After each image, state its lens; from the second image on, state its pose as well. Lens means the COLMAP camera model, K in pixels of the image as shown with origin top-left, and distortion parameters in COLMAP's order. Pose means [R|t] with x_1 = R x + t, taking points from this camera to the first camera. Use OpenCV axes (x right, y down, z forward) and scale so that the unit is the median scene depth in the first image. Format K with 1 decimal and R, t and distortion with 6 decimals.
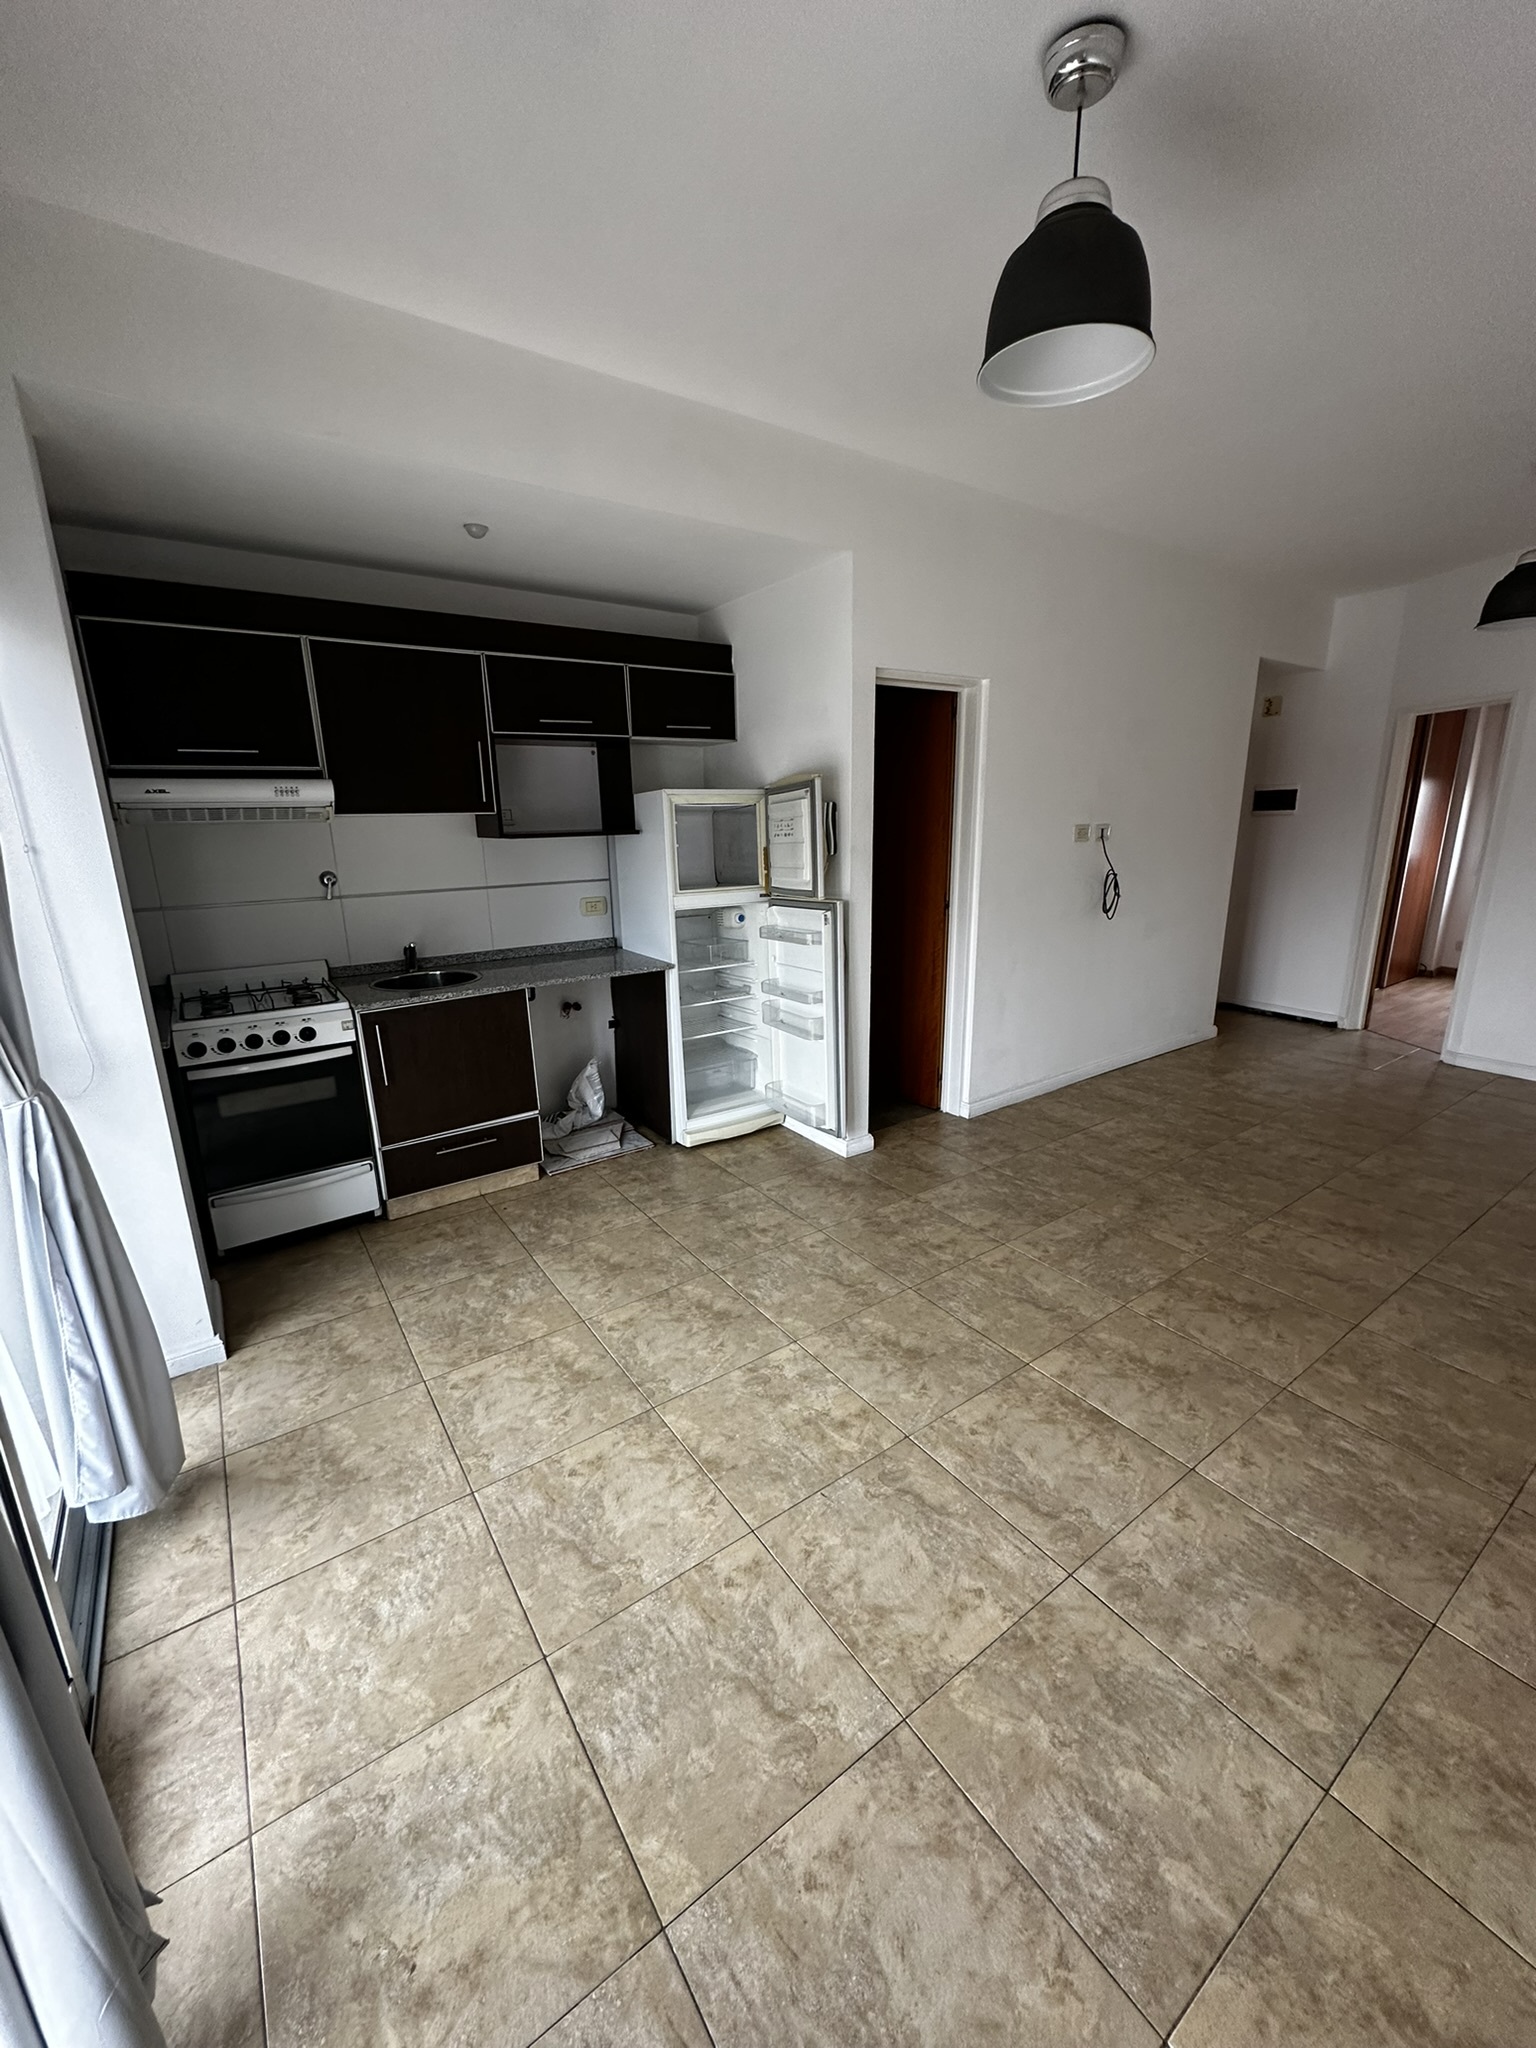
lens RADIAL K [[818.0, 0, 771.7], [0, 818.0, 1004.0], [0, 0, 1]] dist [0.002061, -0.000049]
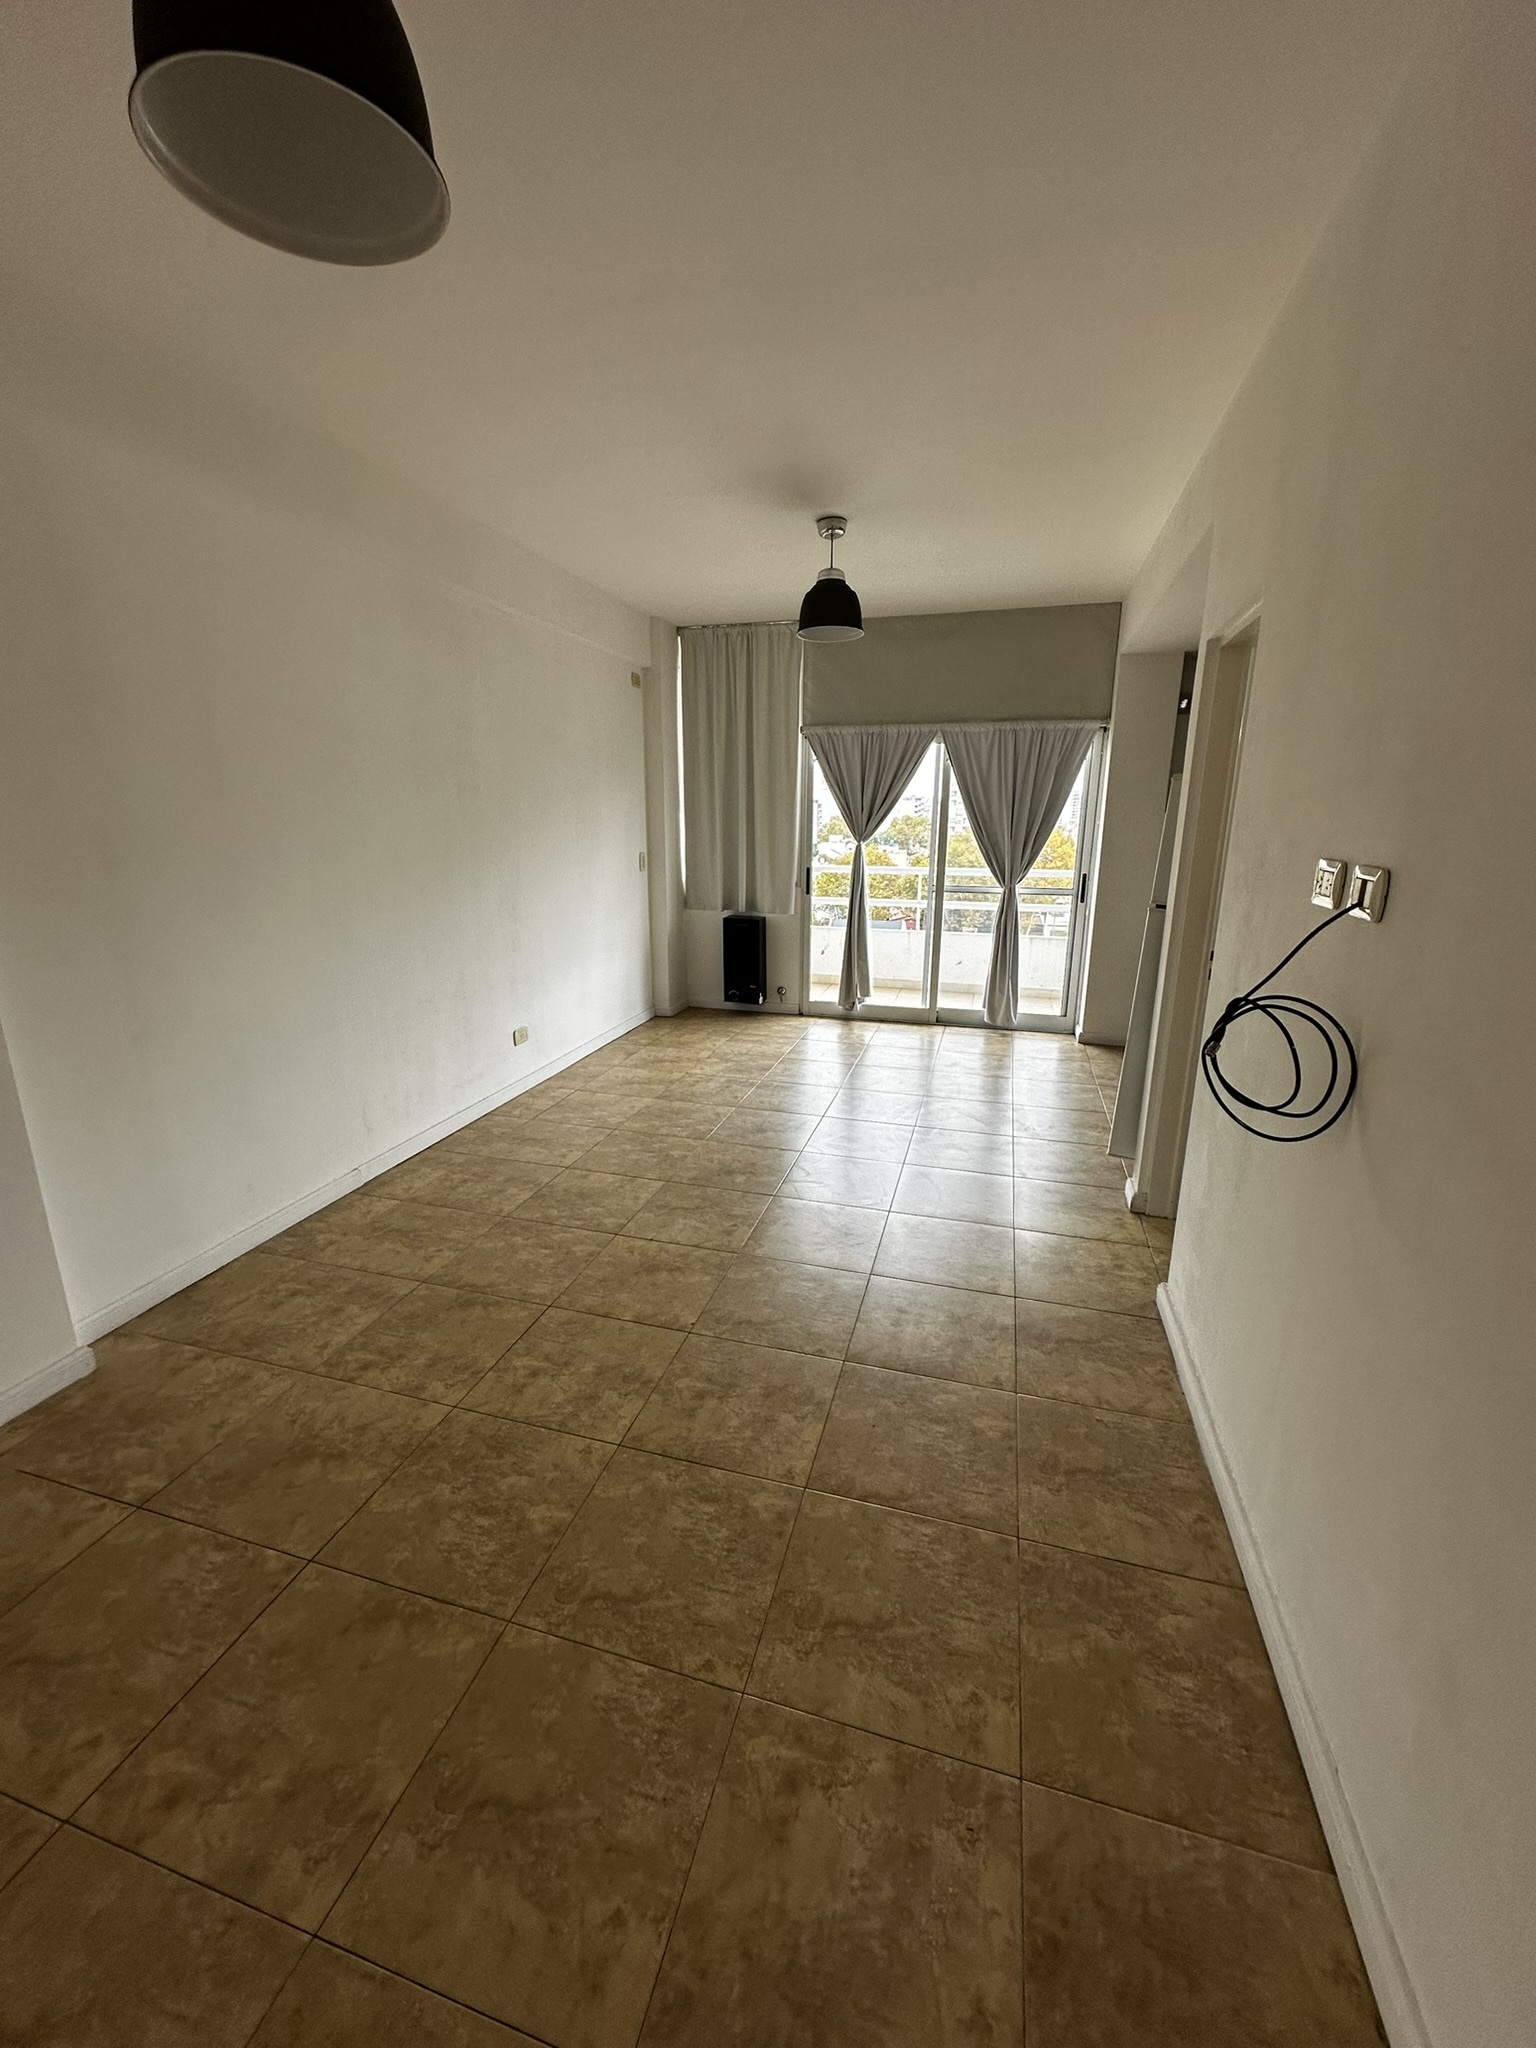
lens RADIAL K [[818.0, 0, 738.7], [0, 818.0, 1024.7], [0, 0, 1]] dist [0.002061, -0.000049]
pose [[-0.801516, 0.156247, -0.577200, 1.350141], [-0.134540, 0.893390, 0.428665, -0.453145], [0.582642, 0.421238, -0.695044, 1.886476]]
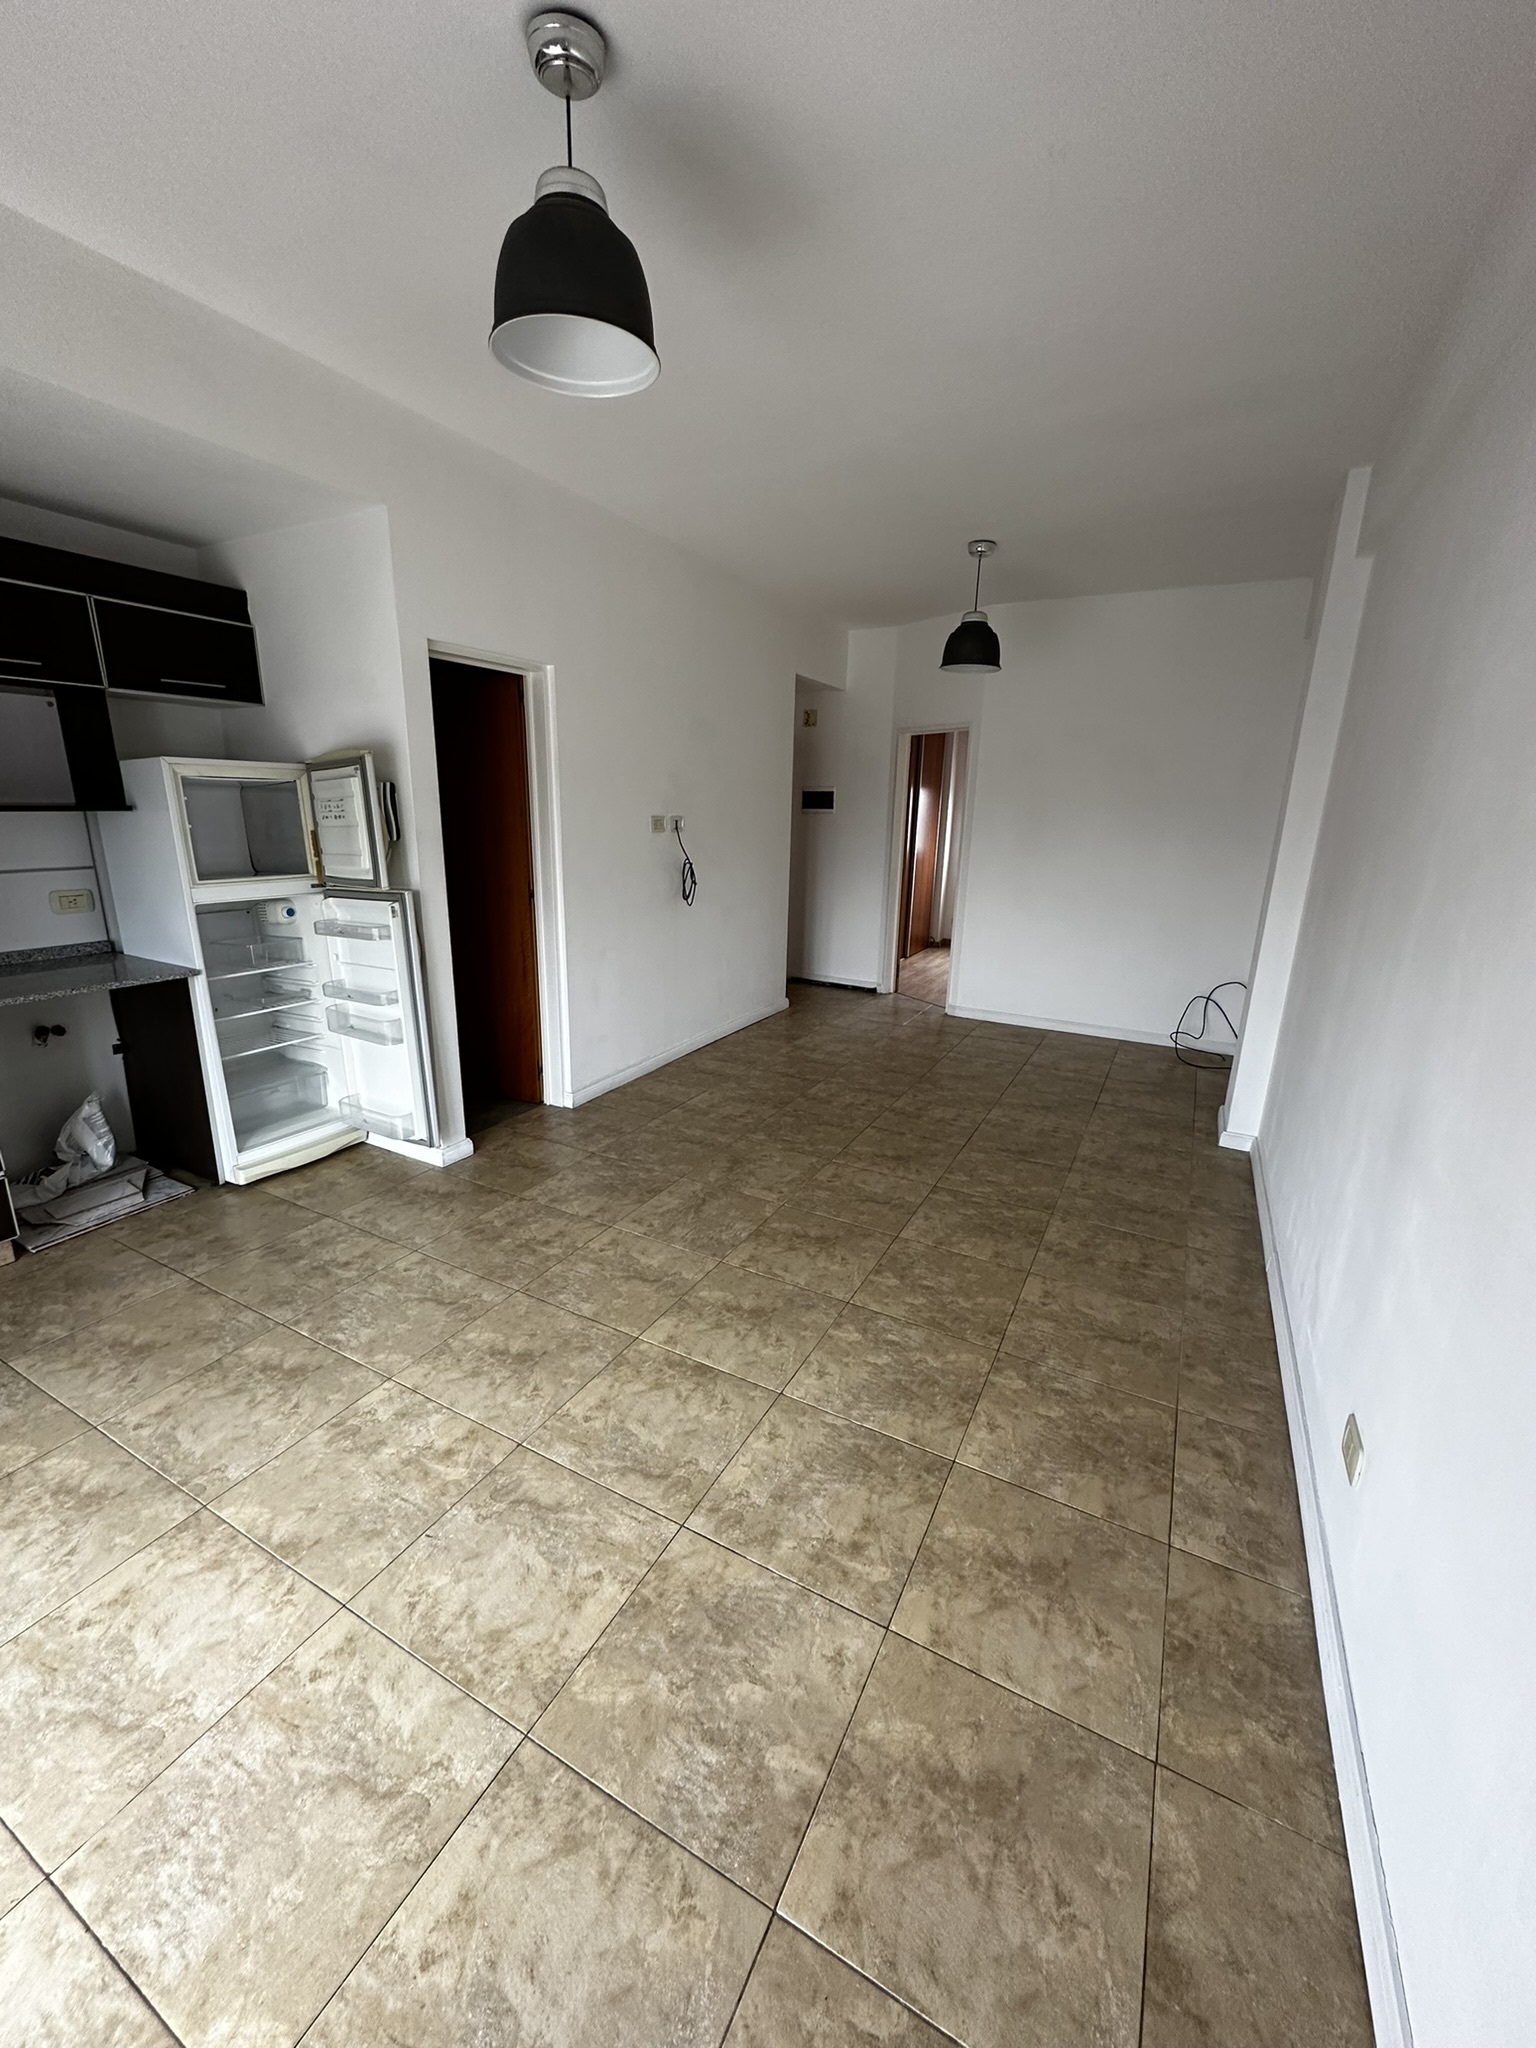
lens RADIAL K [[818.0, 0, 767.8], [0, 818.0, 1002.4], [0, 0, 1]] dist [0.002061, -0.000049]
pose [[0.891550, -0.071982, 0.447167, 0.025773], [0.066881, 0.997390, 0.027206, 0.000347], [-0.447958, 0.005651, 0.894037, 0.000031]]
